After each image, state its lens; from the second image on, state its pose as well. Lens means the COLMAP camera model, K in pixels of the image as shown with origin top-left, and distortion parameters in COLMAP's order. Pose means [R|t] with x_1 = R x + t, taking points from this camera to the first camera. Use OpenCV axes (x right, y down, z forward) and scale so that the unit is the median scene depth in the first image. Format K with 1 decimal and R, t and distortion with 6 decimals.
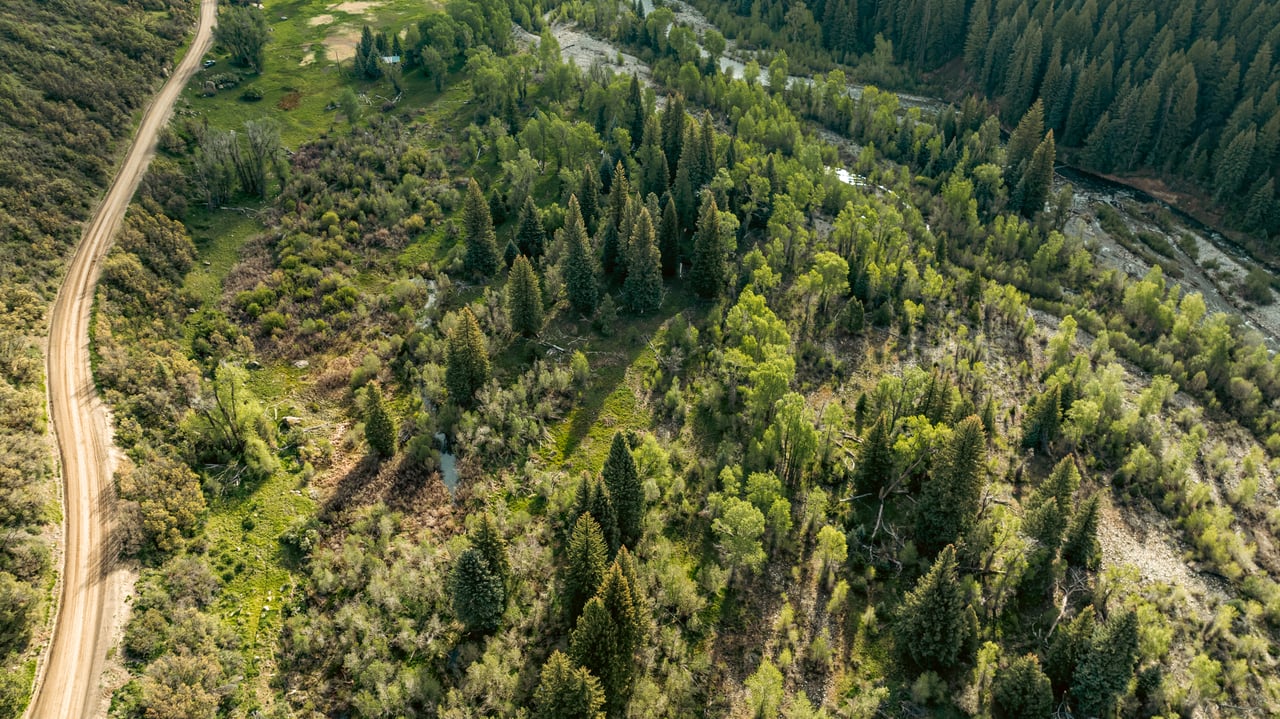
lens RADIAL K [[908.3, 0, 640.0], [0, 908.3, 359.5], [0, 0, 1]] dist [-0.060576, 0.087738]
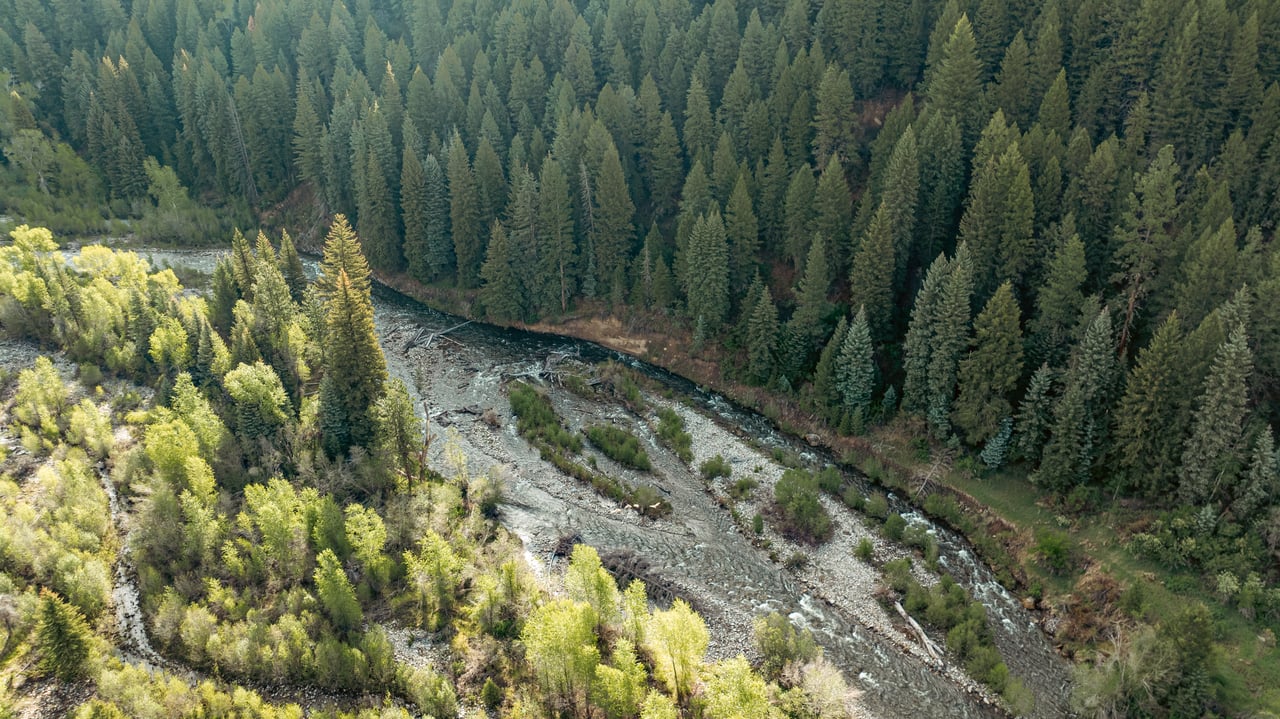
lens RADIAL K [[903.2, 0, 640.0], [0, 903.2, 359.5], [0, 0, 1]] dist [-0.004208, -0.034162]
pose [[0.894644, -0.205719, 0.396600, 0.384633], [0.270682, 0.955796, -0.114823, -0.110957], [-0.355447, 0.210078, 0.910782, 0.507829]]
